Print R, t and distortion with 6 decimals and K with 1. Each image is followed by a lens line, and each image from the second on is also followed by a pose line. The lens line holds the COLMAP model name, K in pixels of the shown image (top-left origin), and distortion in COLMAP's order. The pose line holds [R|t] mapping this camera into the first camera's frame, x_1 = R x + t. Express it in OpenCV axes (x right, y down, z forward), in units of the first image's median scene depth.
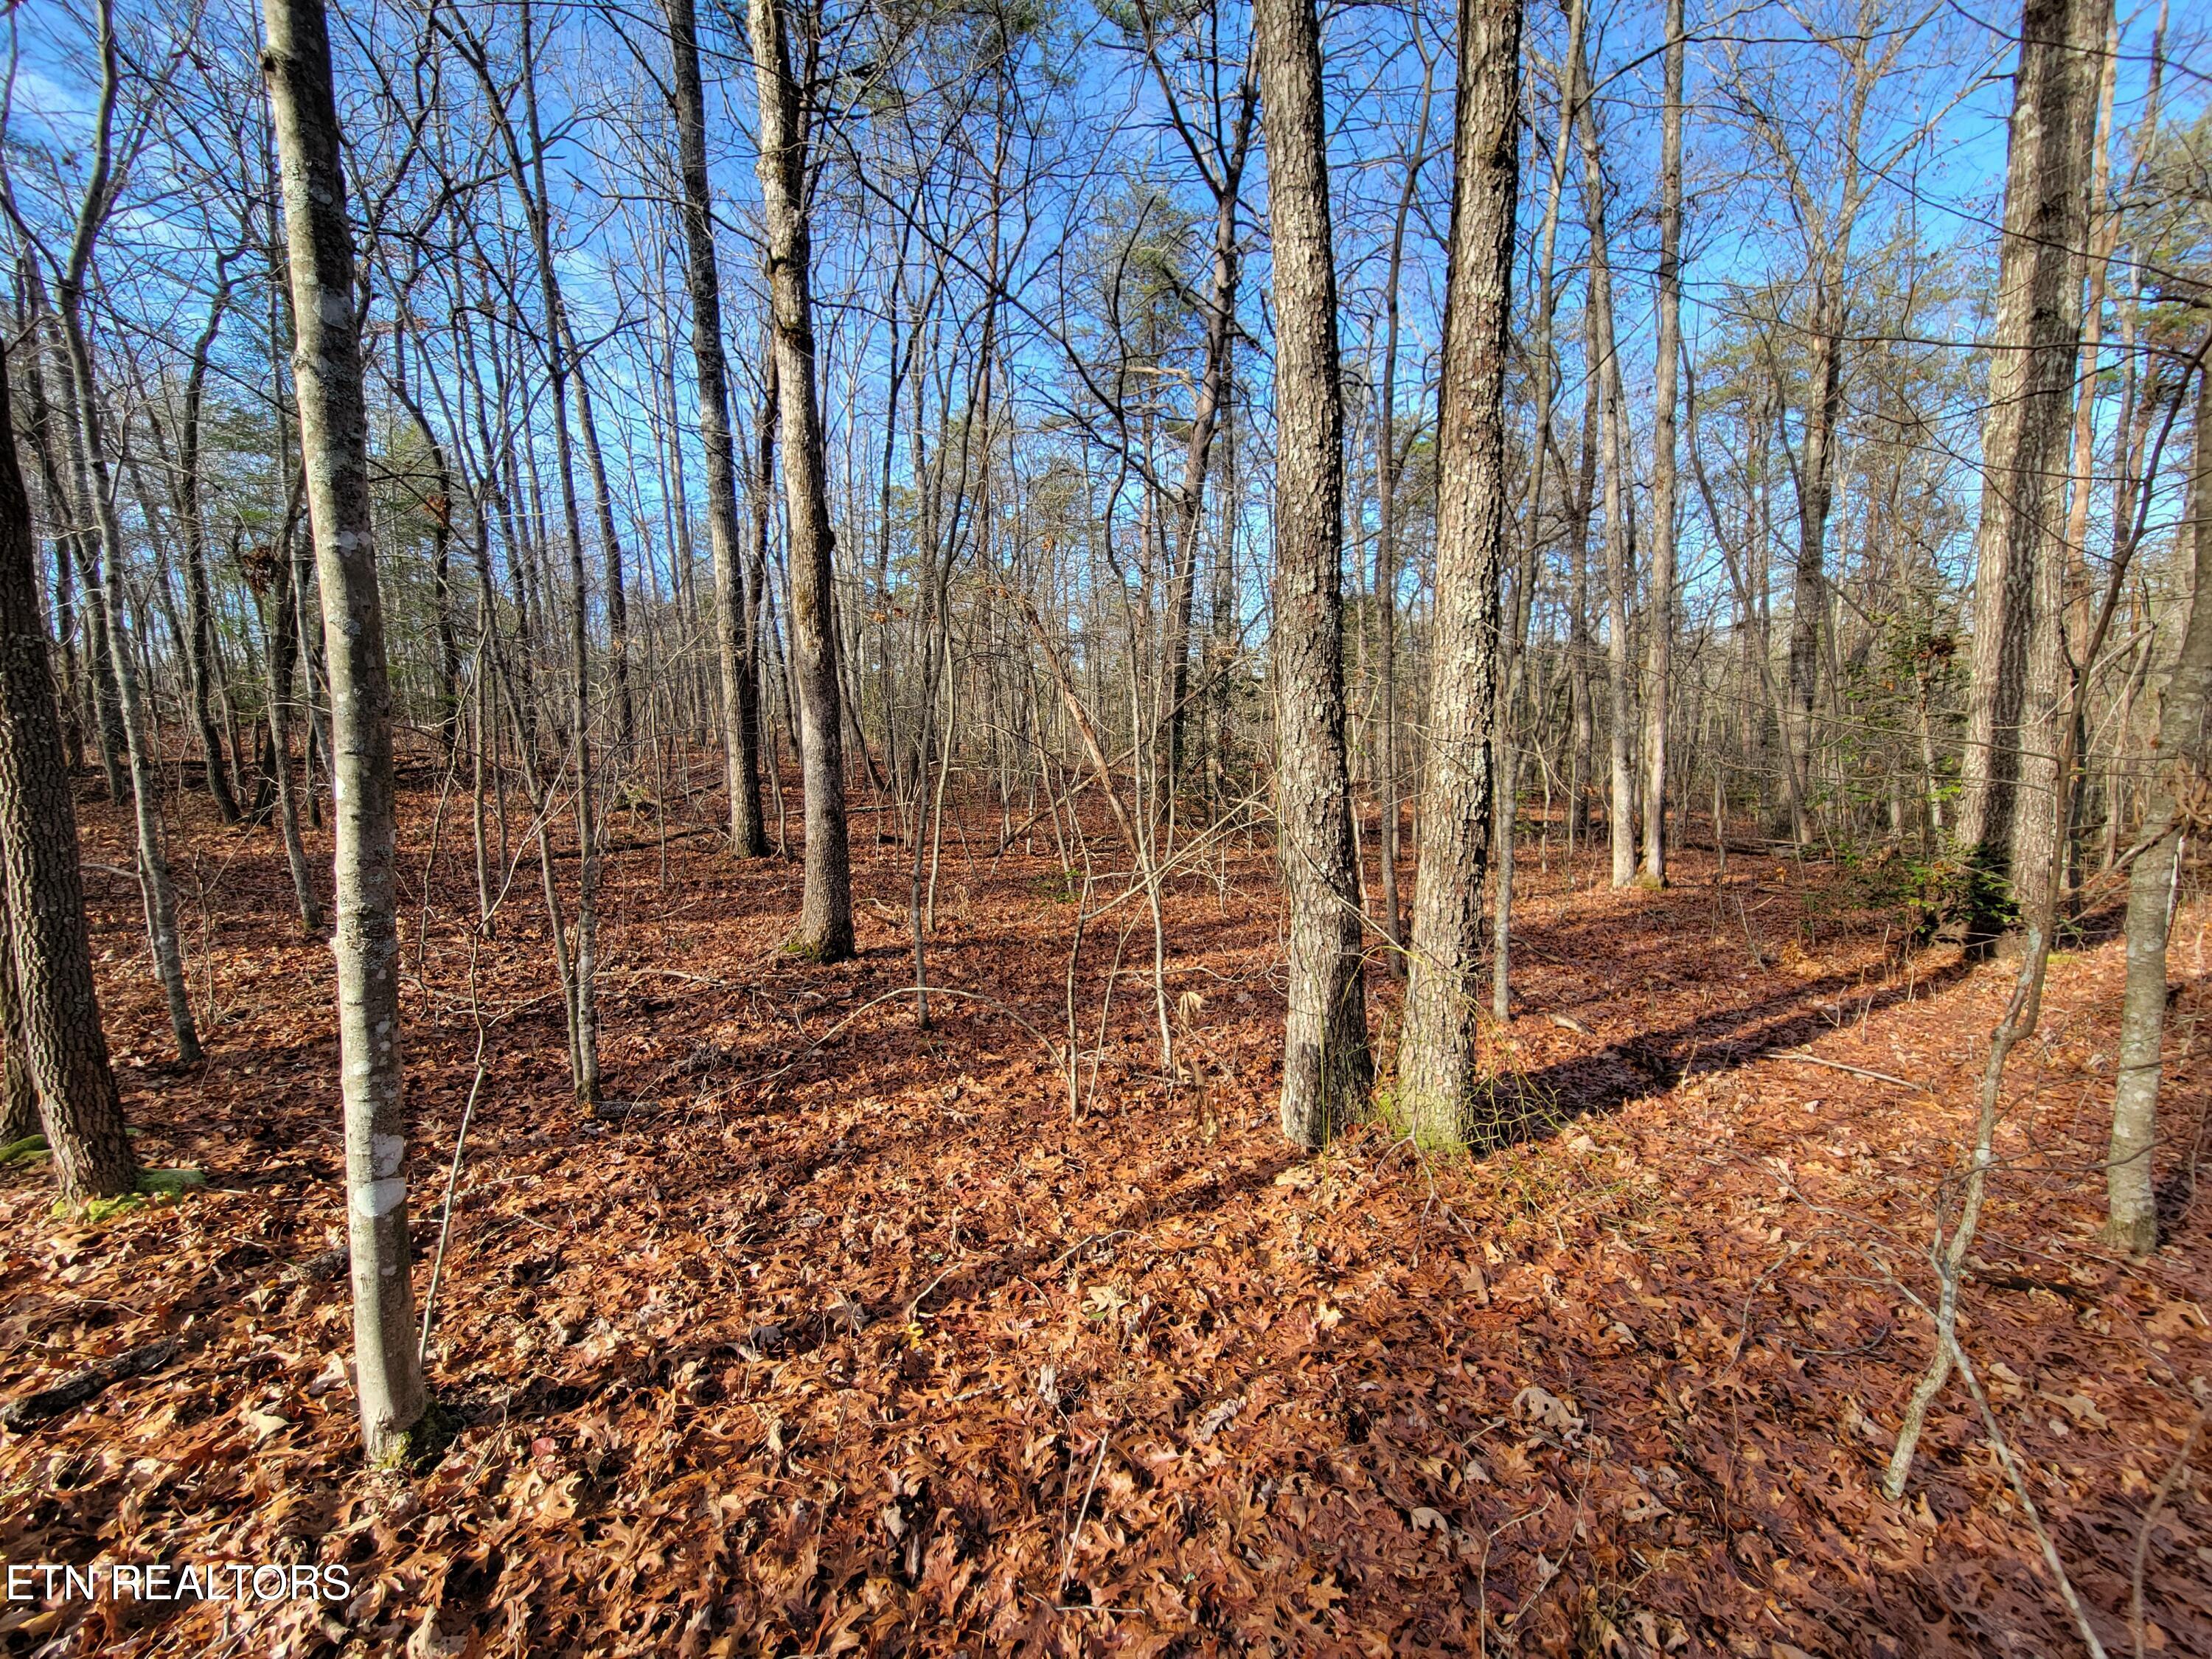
lens RADIAL K [[886.1, 0, 1105.9], [0, 886.1, 844.7], [0, 0, 1]] dist [-0.002785, -0.000160]
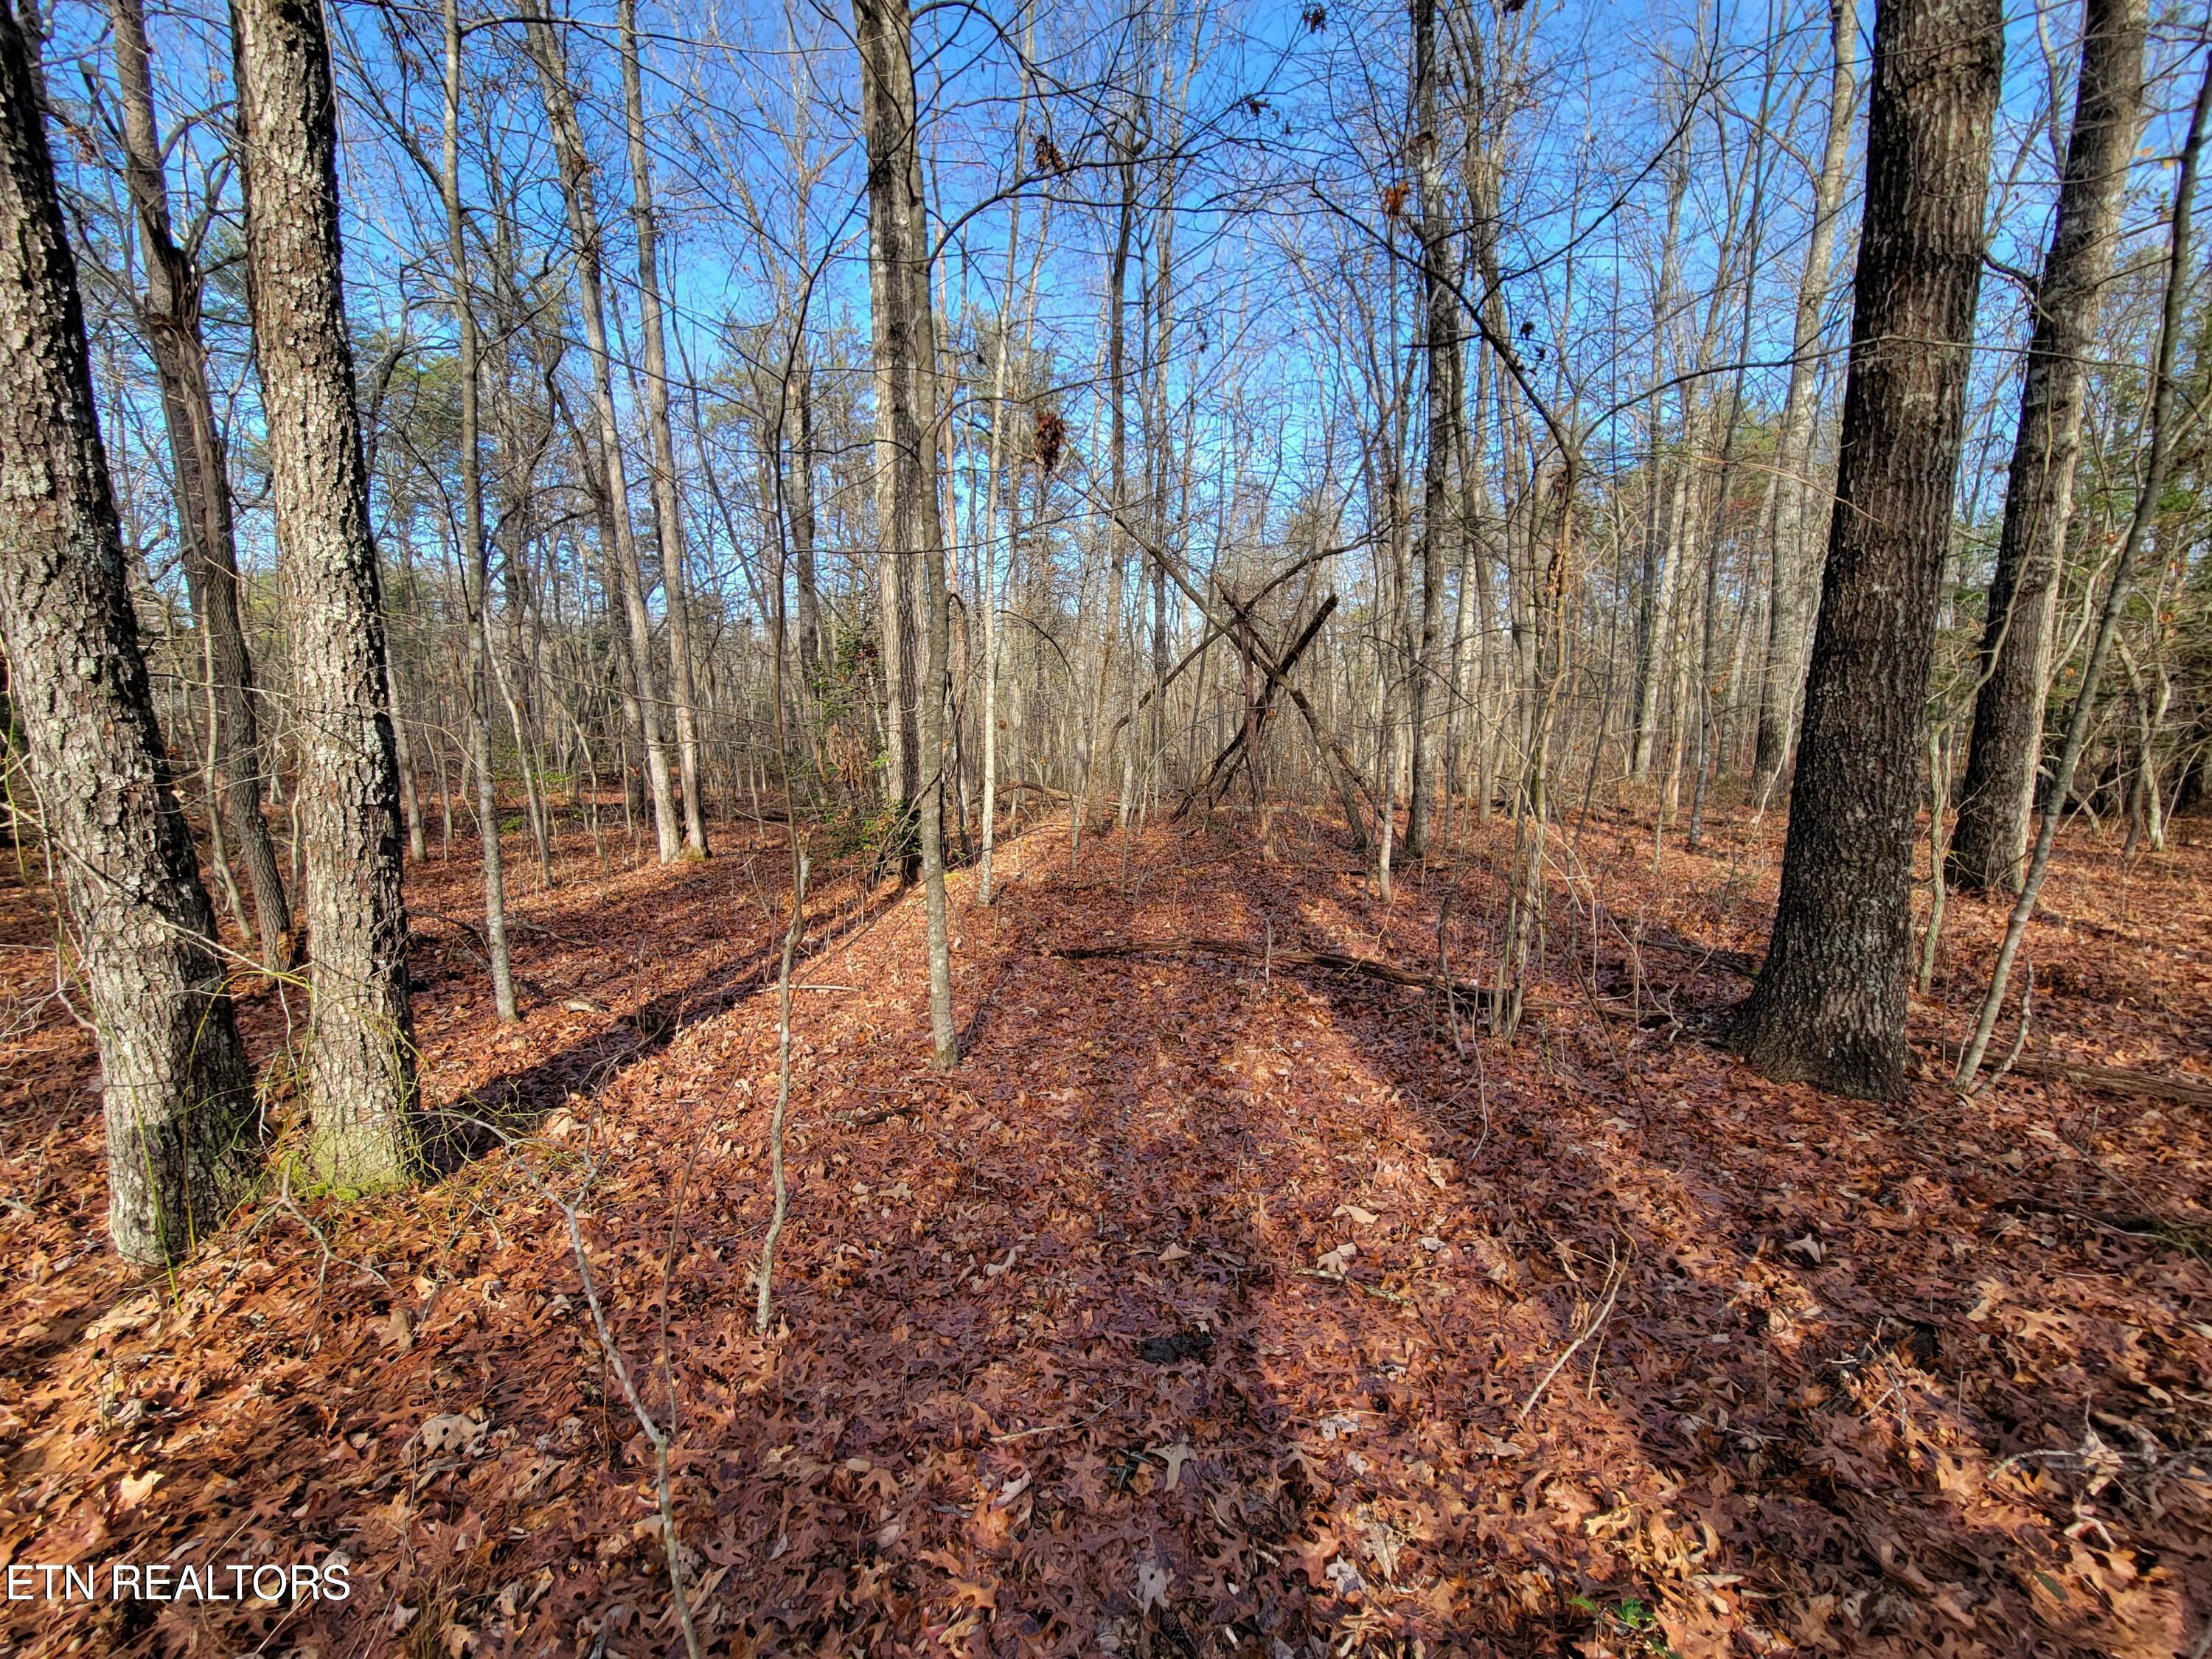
lens RADIAL K [[882.9, 0, 1094.0], [0, 882.9, 840.7], [0, 0, 1]] dist [0.000836, 0.000735]
pose [[0.596028, -0.097339, 0.797042, 0.143207], [0.086413, 0.994636, 0.056851, 0.018213], [-0.798300, 0.034991, 0.601243, -0.073748]]
